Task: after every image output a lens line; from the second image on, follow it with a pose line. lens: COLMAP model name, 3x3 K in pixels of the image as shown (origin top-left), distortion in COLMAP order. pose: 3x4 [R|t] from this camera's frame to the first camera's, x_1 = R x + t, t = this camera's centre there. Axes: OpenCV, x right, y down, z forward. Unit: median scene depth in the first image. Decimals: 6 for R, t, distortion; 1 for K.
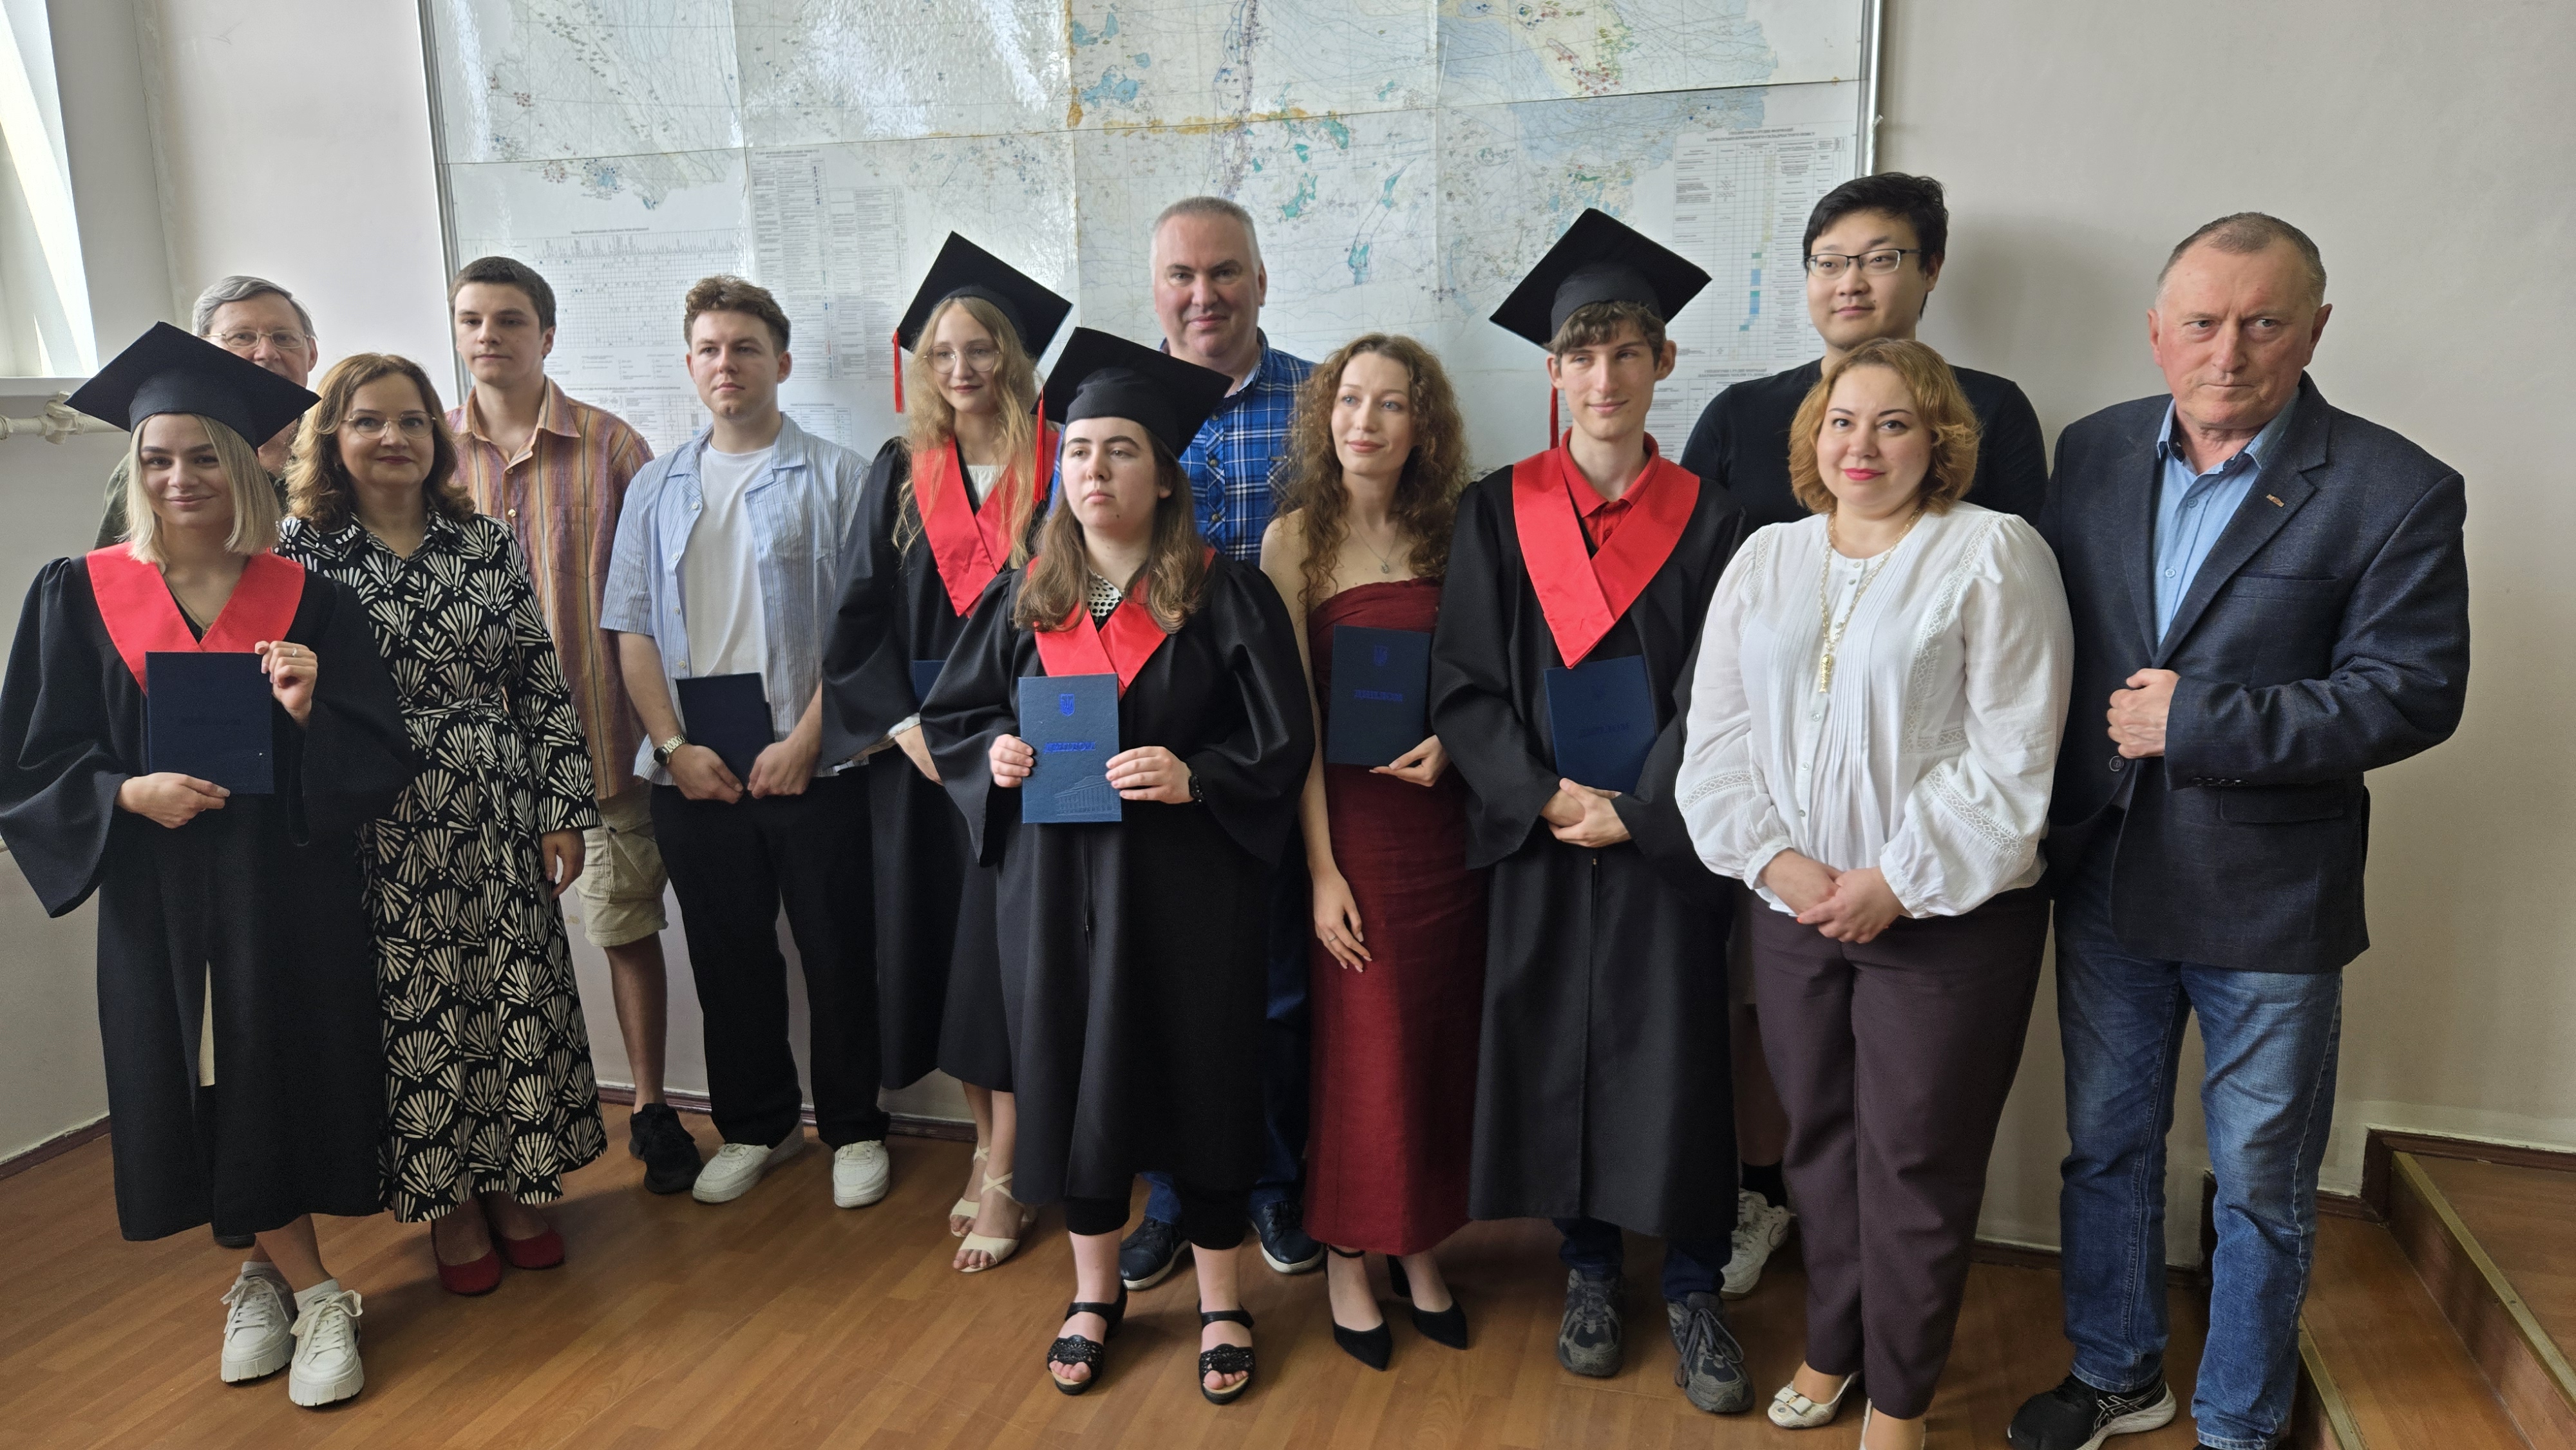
lens RADIAL K [[1722.3, 0, 1331.3], [0, 1722.3, 764.3], [0, 0, 1]] dist [0.061160, -0.049770]
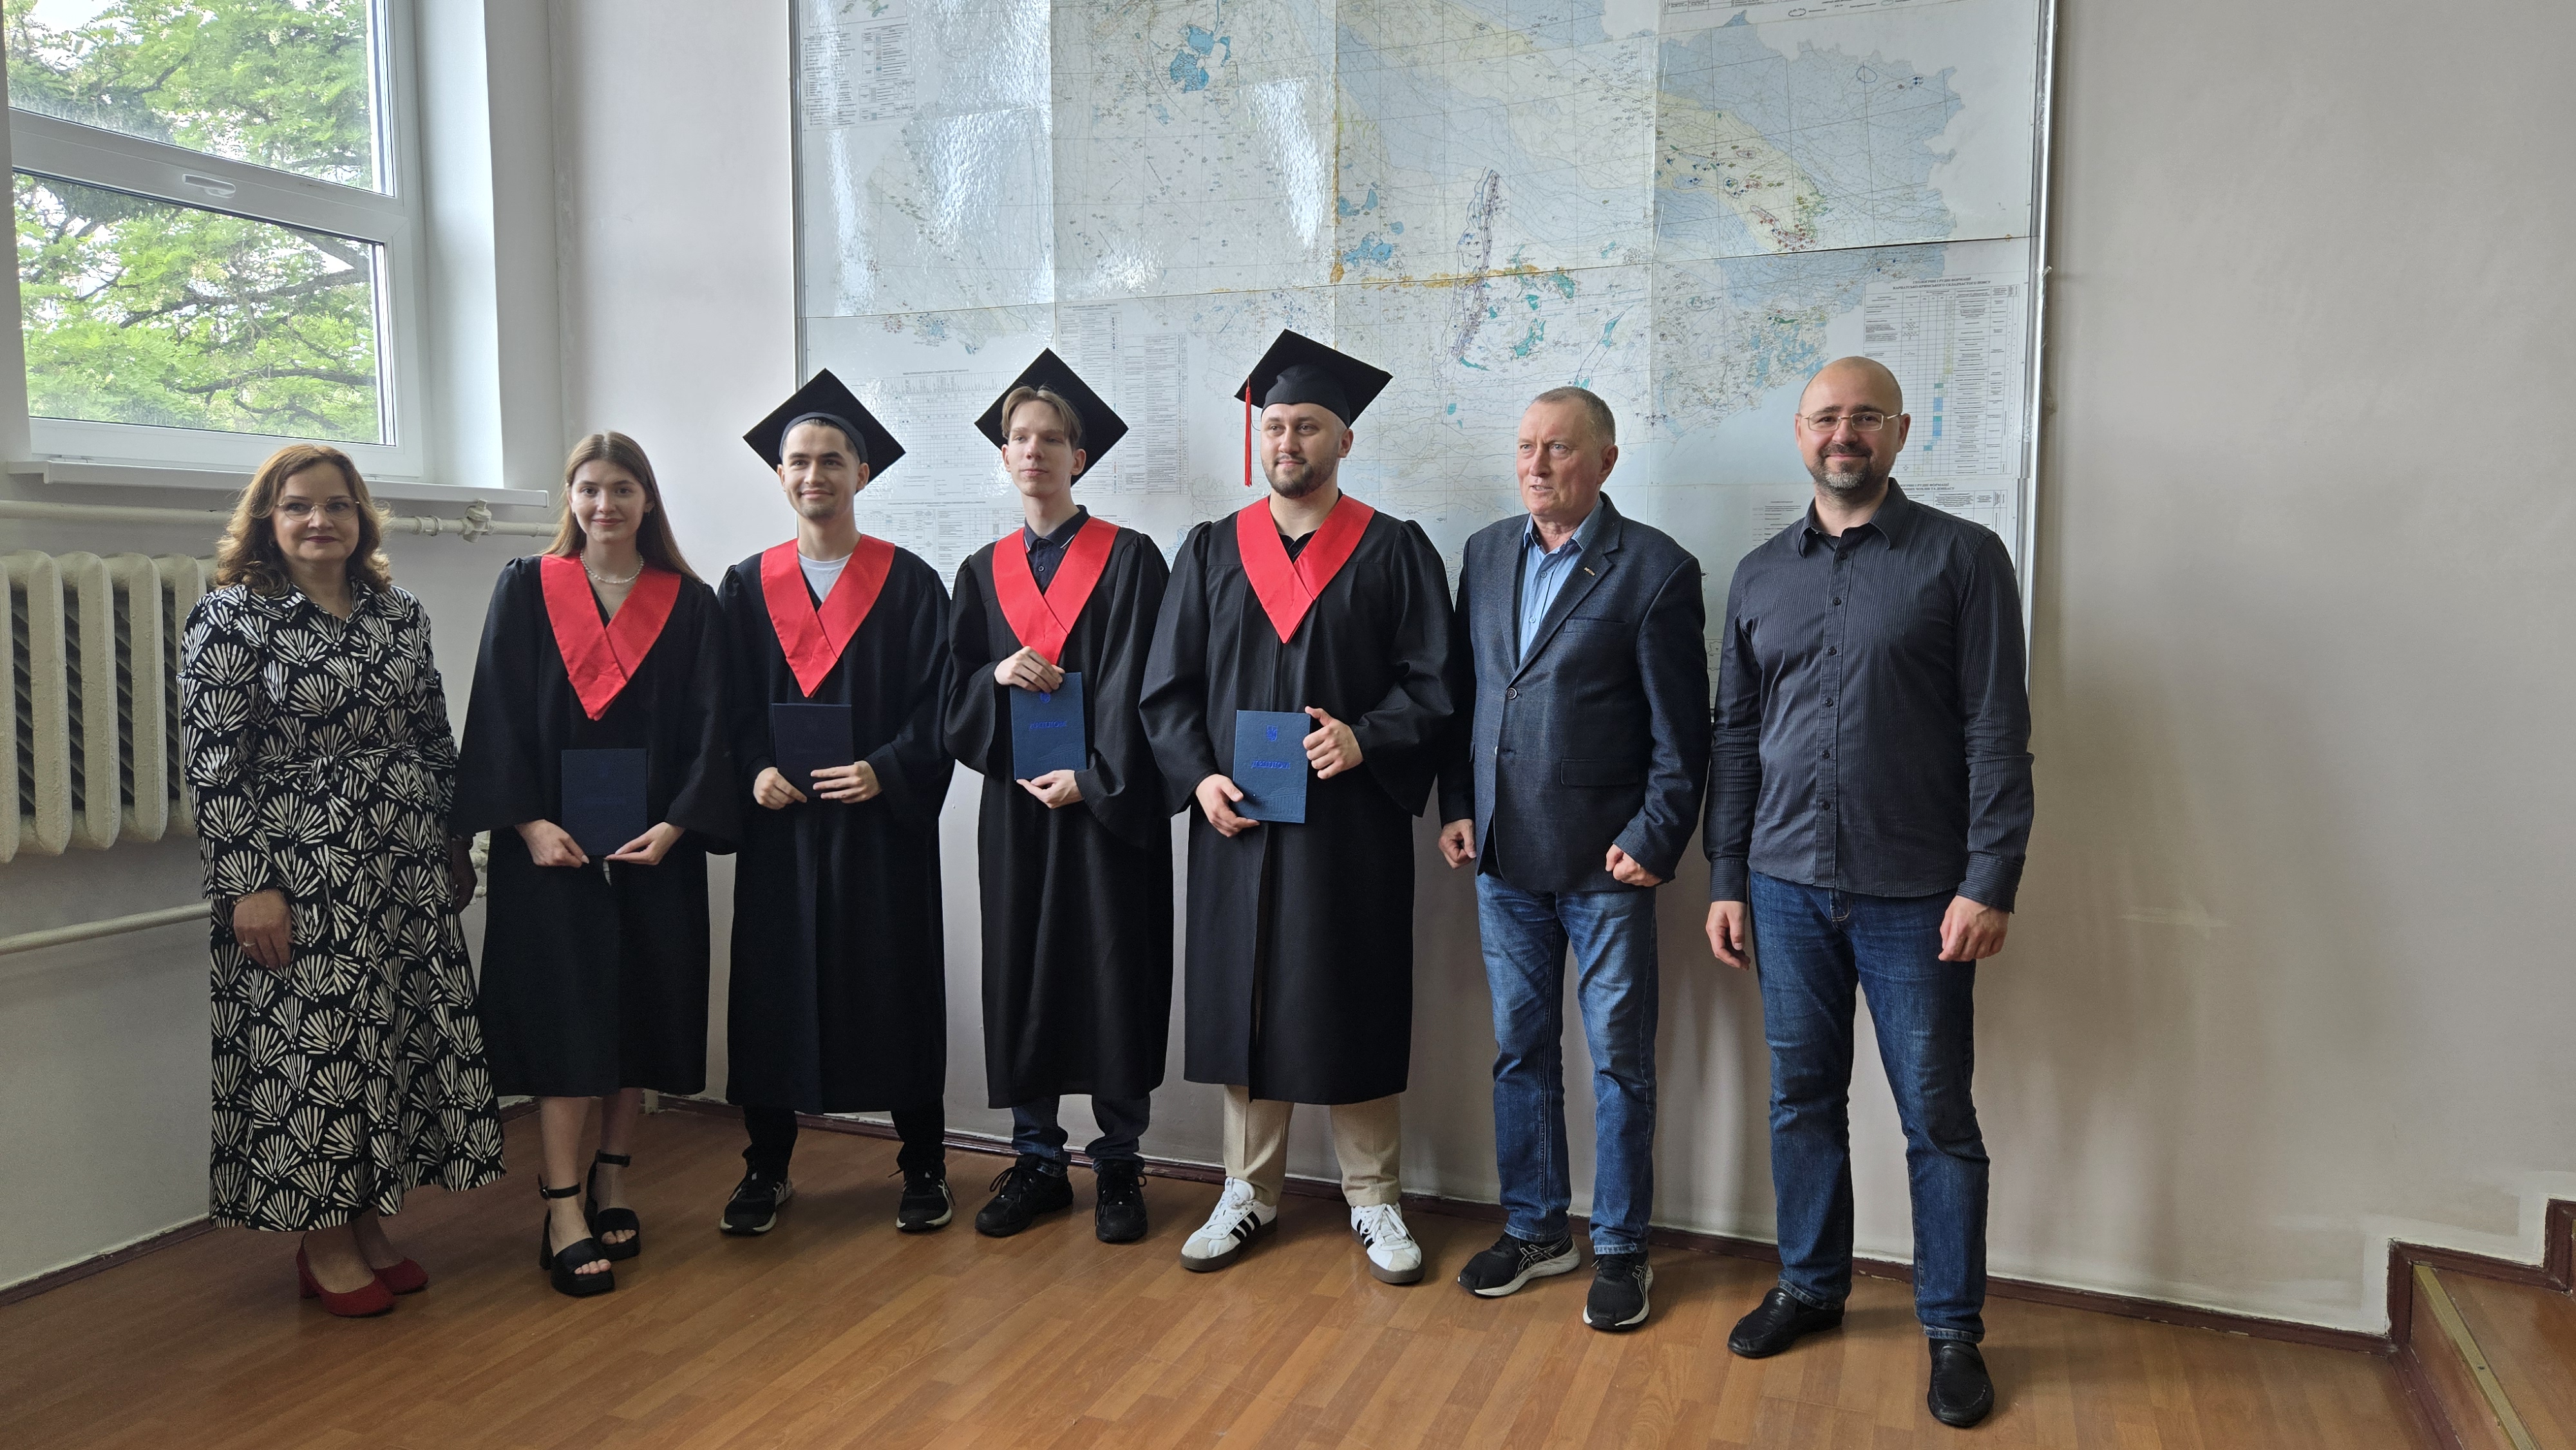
lens RADIAL K [[1722.3, 0, 1317.0], [0, 1722.3, 723.5], [0, 0, 1]] dist [0.061160, -0.049770]
pose [[0.995553, 0.018252, -0.092422, -0.049642], [-0.027916, 0.994146, -0.104376, 0.055212], [0.089976, 0.106492, 0.990234, -0.135835]]
